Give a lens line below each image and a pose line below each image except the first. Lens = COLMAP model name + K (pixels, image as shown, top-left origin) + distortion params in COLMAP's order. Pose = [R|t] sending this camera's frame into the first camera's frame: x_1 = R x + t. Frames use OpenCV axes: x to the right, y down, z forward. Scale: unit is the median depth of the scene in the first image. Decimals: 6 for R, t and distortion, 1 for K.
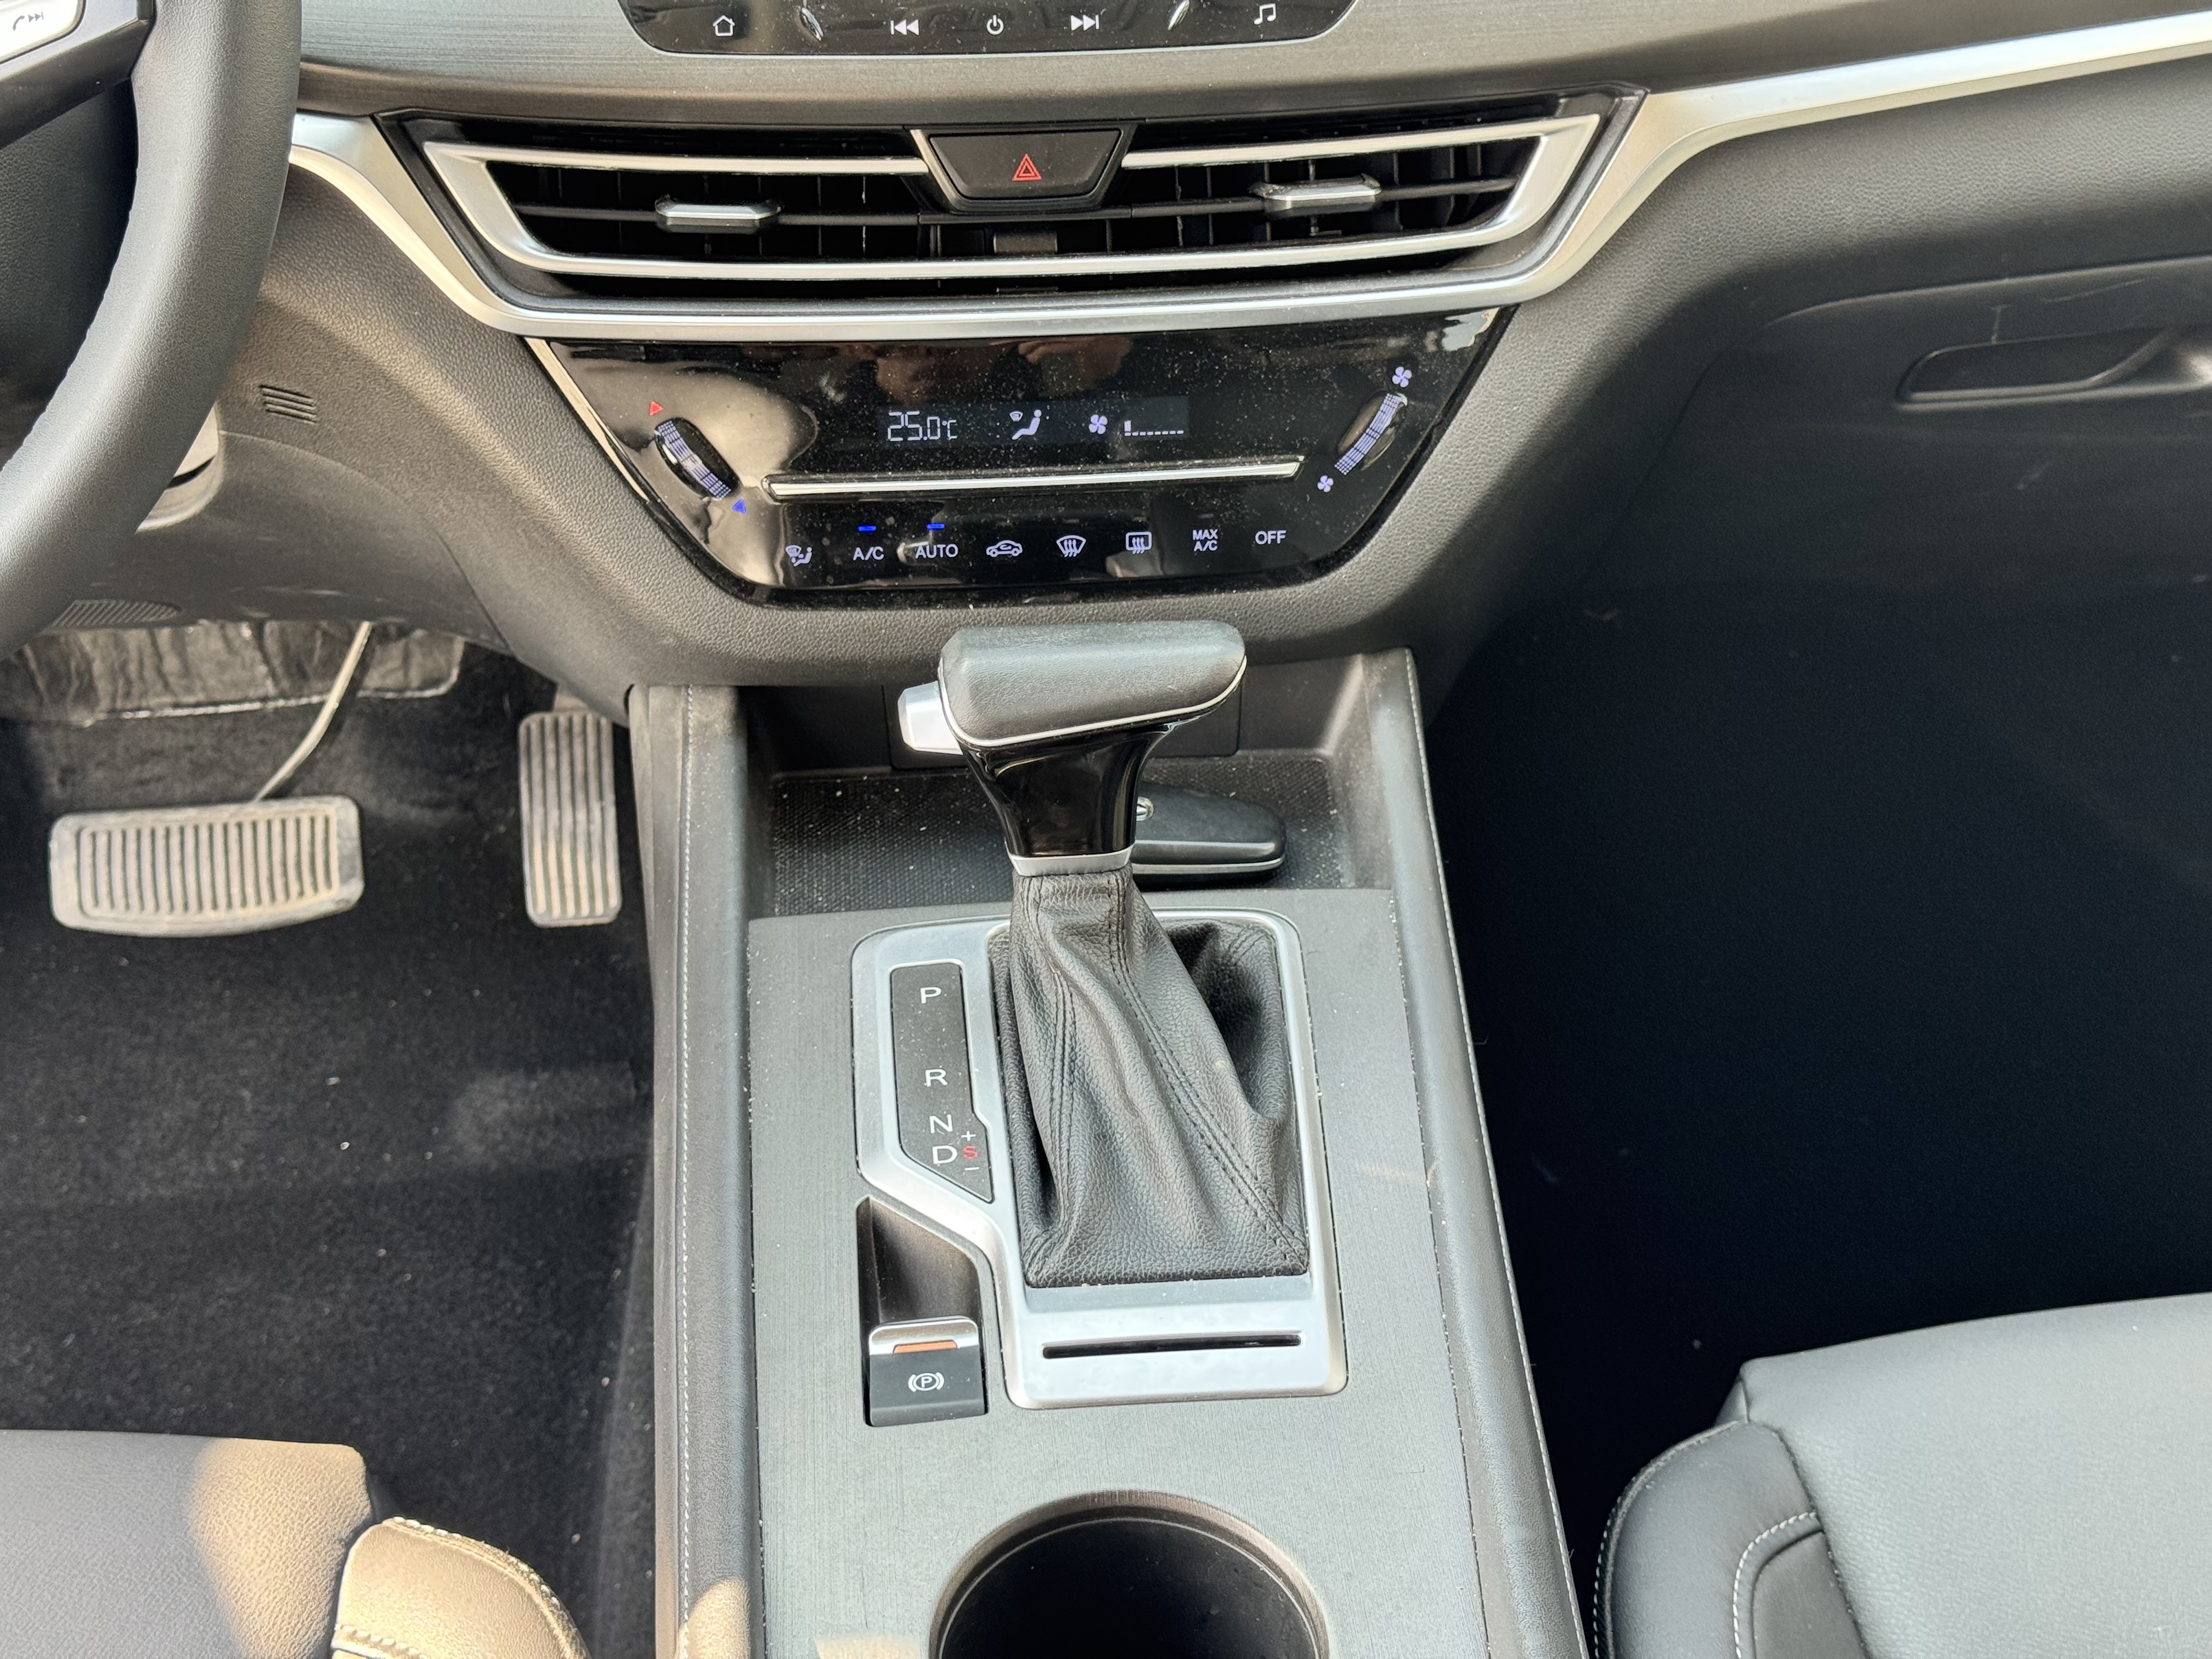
lens RADIAL K [[3063.9, 0, 1106.0], [0, 3063.9, 829.5], [0, 0, 1]] dist [0.112760, -0.072878]
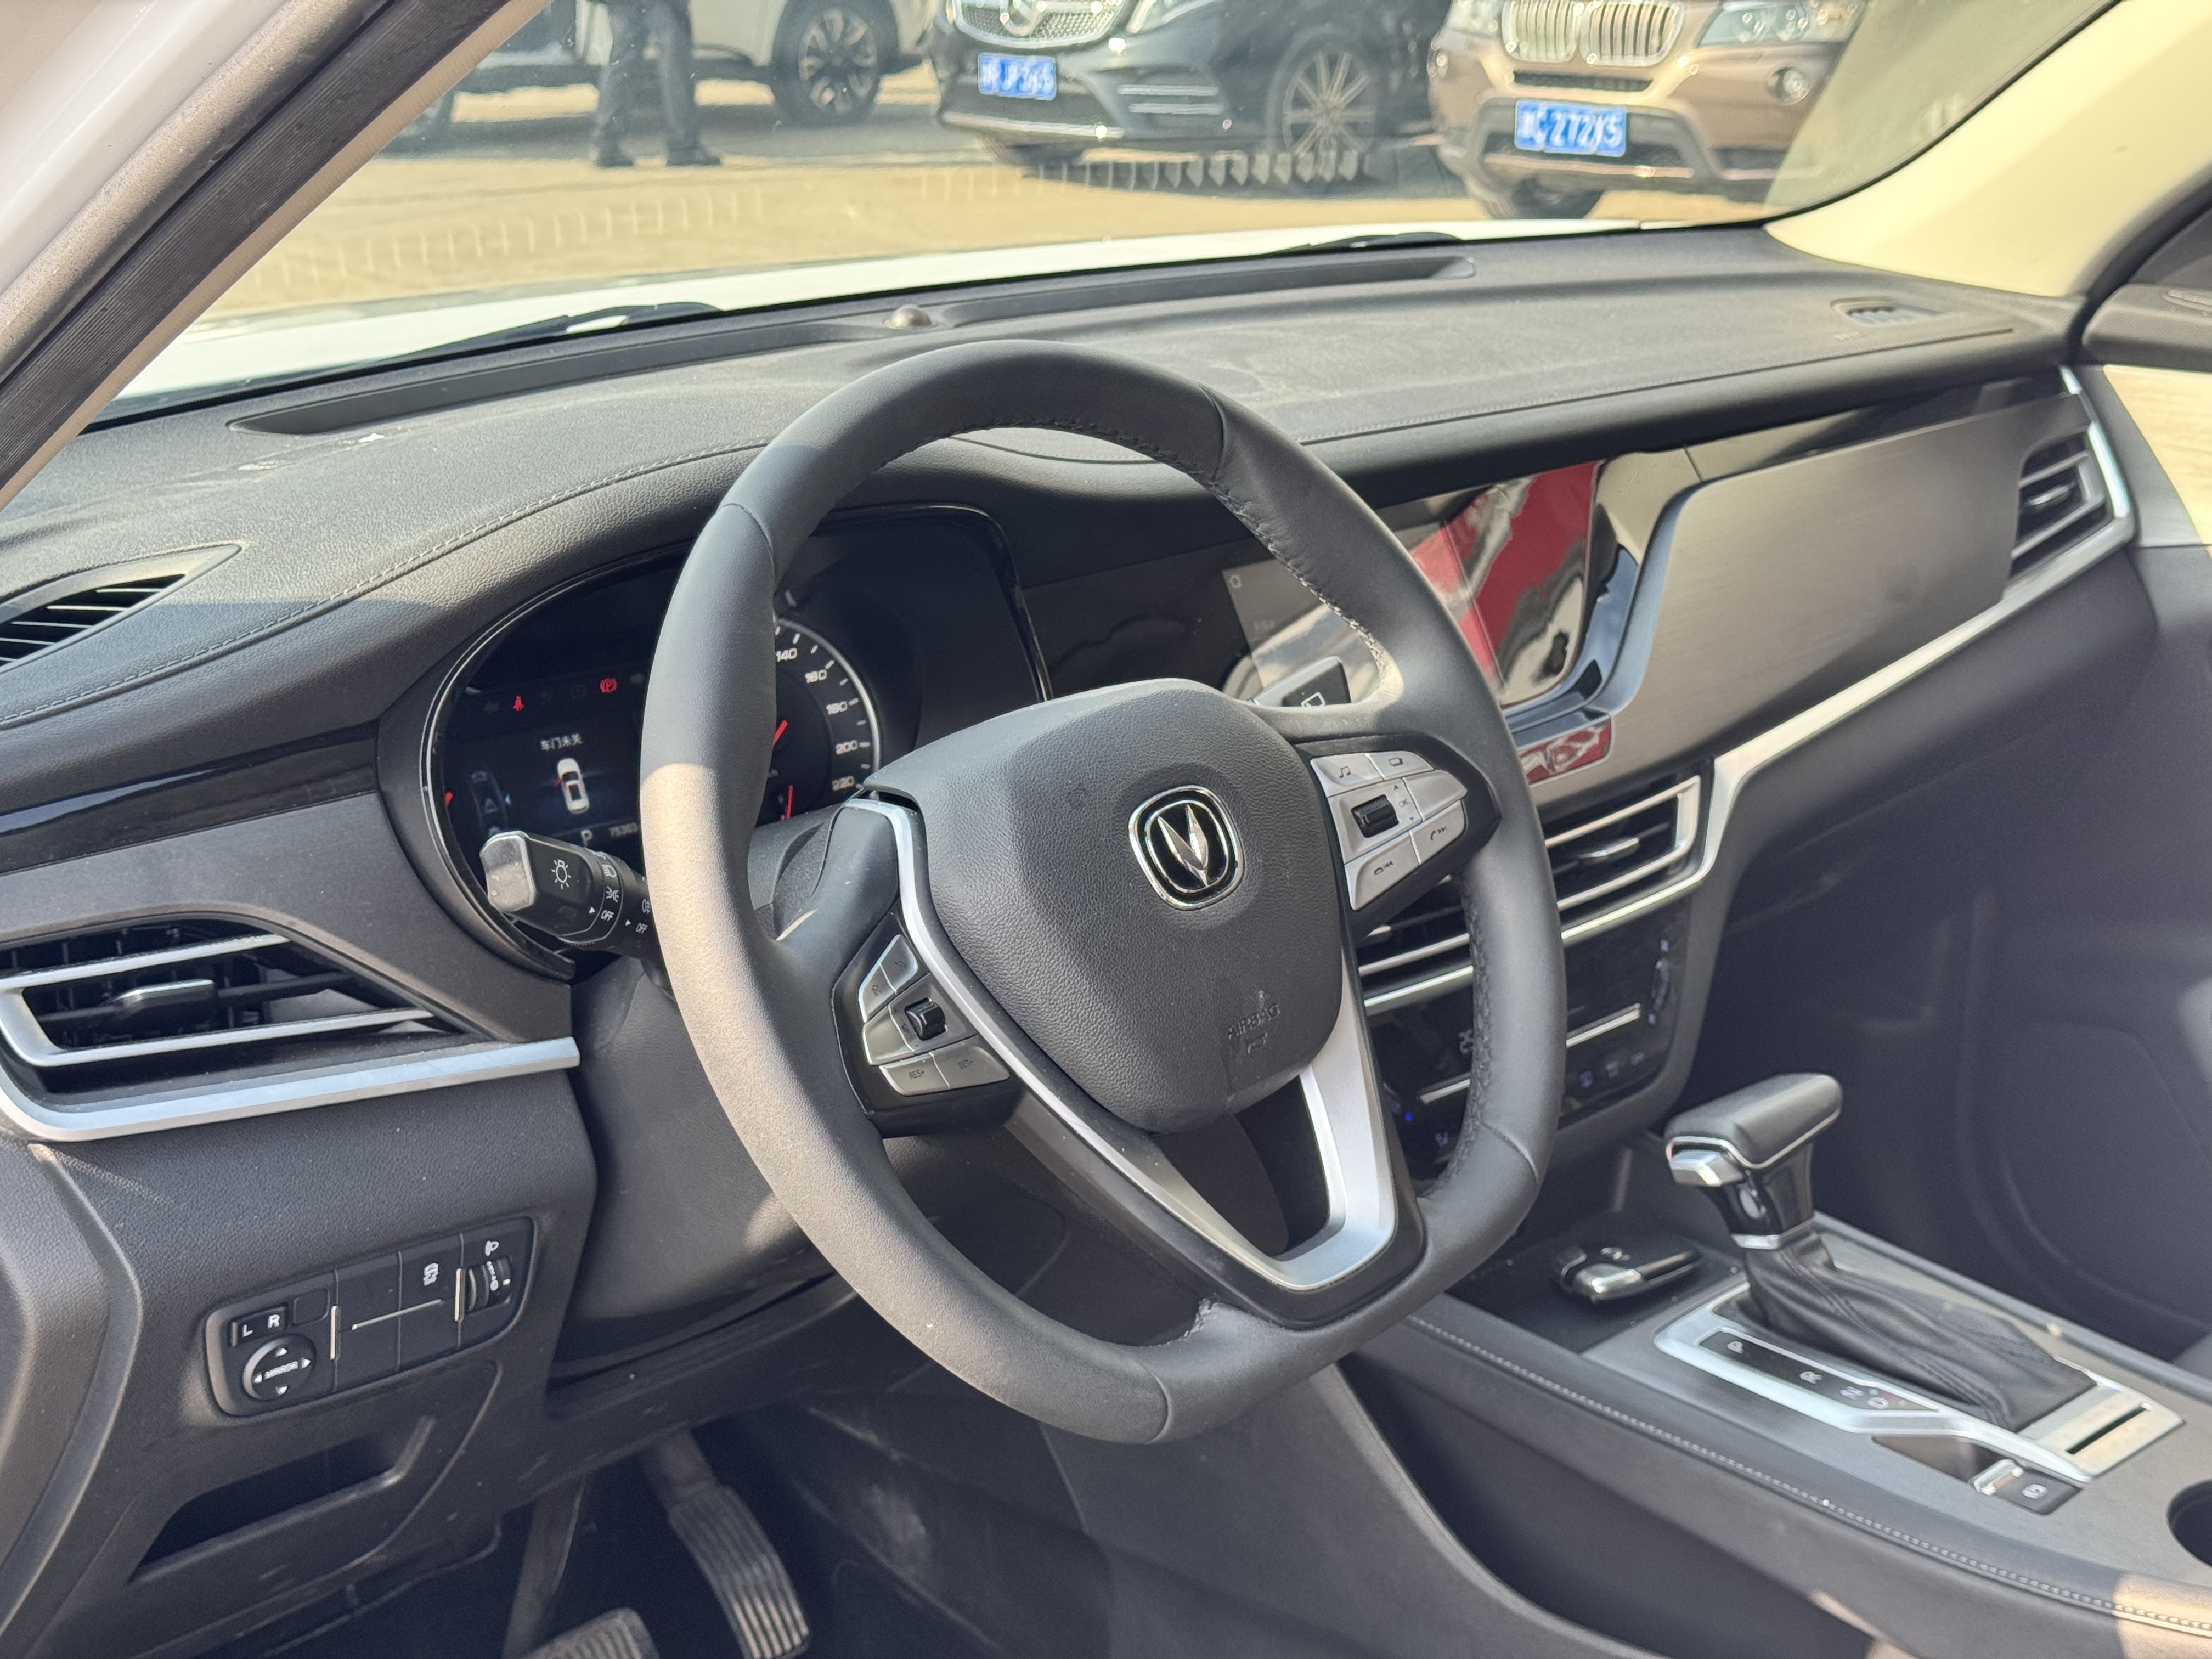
lens RADIAL K [[3024.1, 0, 1072.6], [0, 3024.1, 876.4], [0, 0, 1]] dist [0.110120, 0.049450]
pose [[0.796378, -0.202162, 0.570011, -1.099288], [0.347901, 0.924065, -0.158329, -0.037013], [-0.494719, 0.324397, 0.806238, -0.157749]]
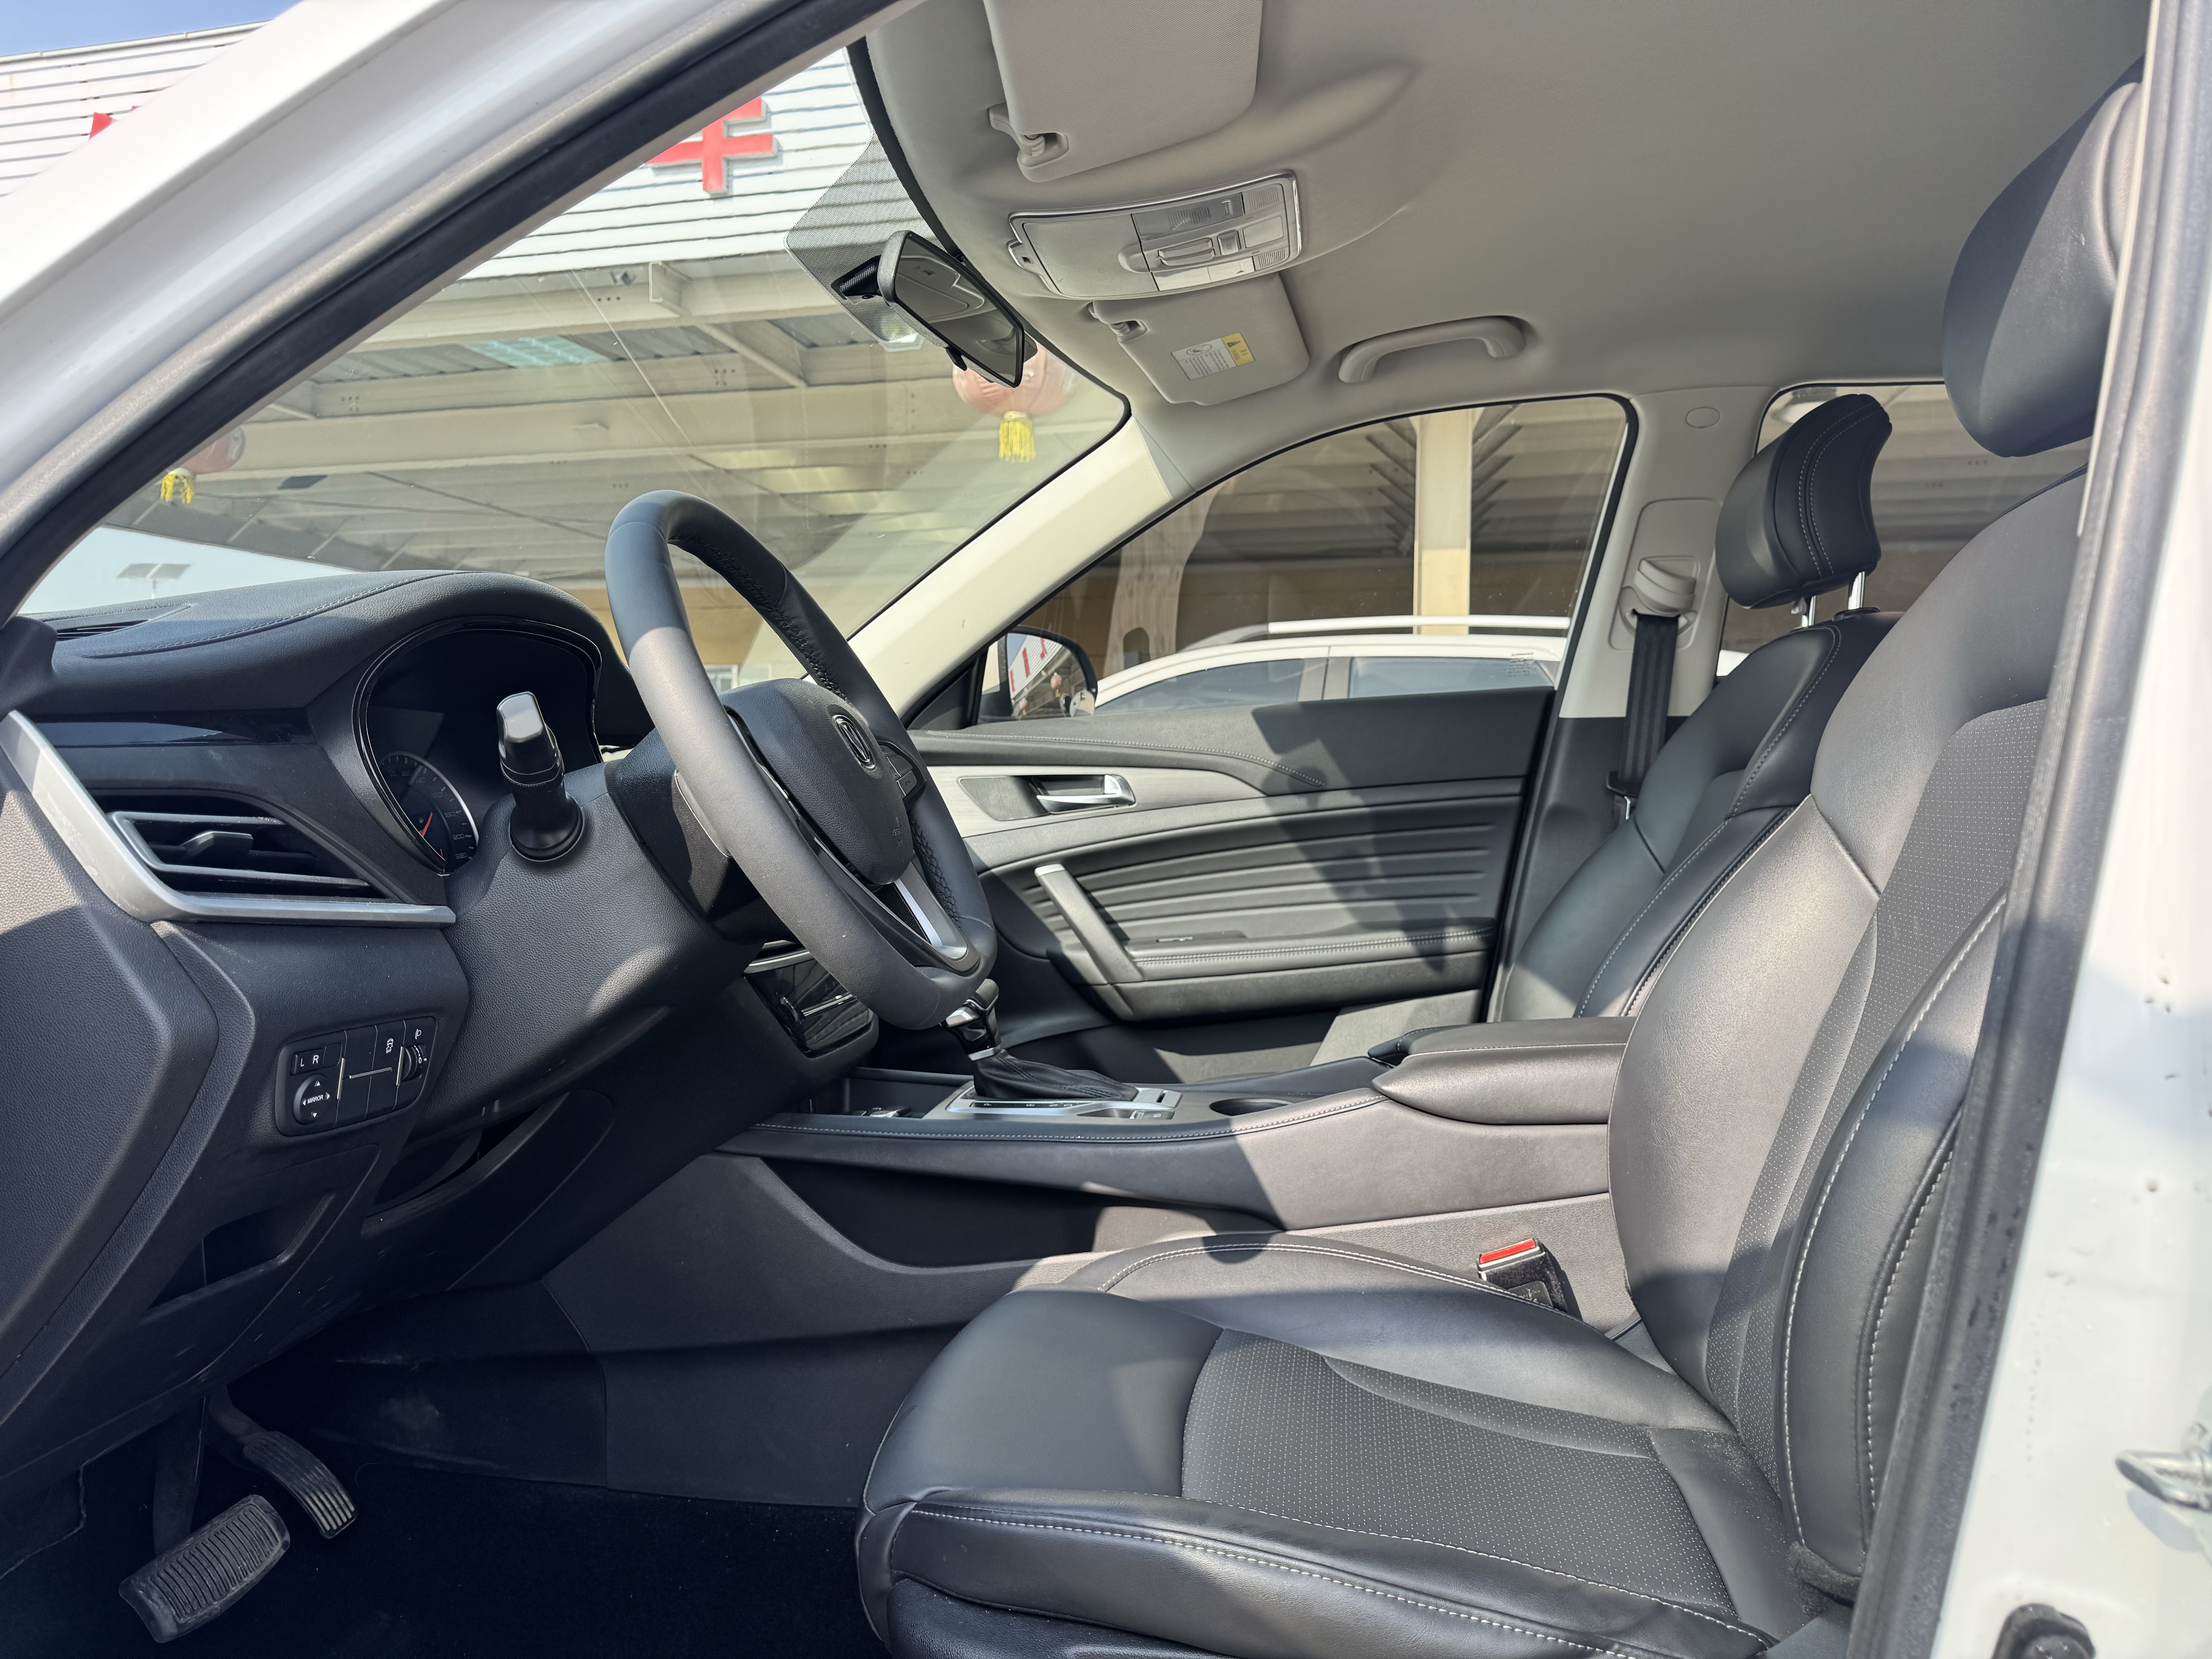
lens RADIAL K [[1521.7, 0, 1106.4], [0, 1521.7, 823.3], [0, 0, 1]] dist [0.112416, -0.133037]
pose [[0.271781, -0.050715, 0.961022, -1.404257], [0.547772, 0.829211, -0.111153, 0.053801], [-0.791253, 0.556630, 0.253144, 0.334238]]
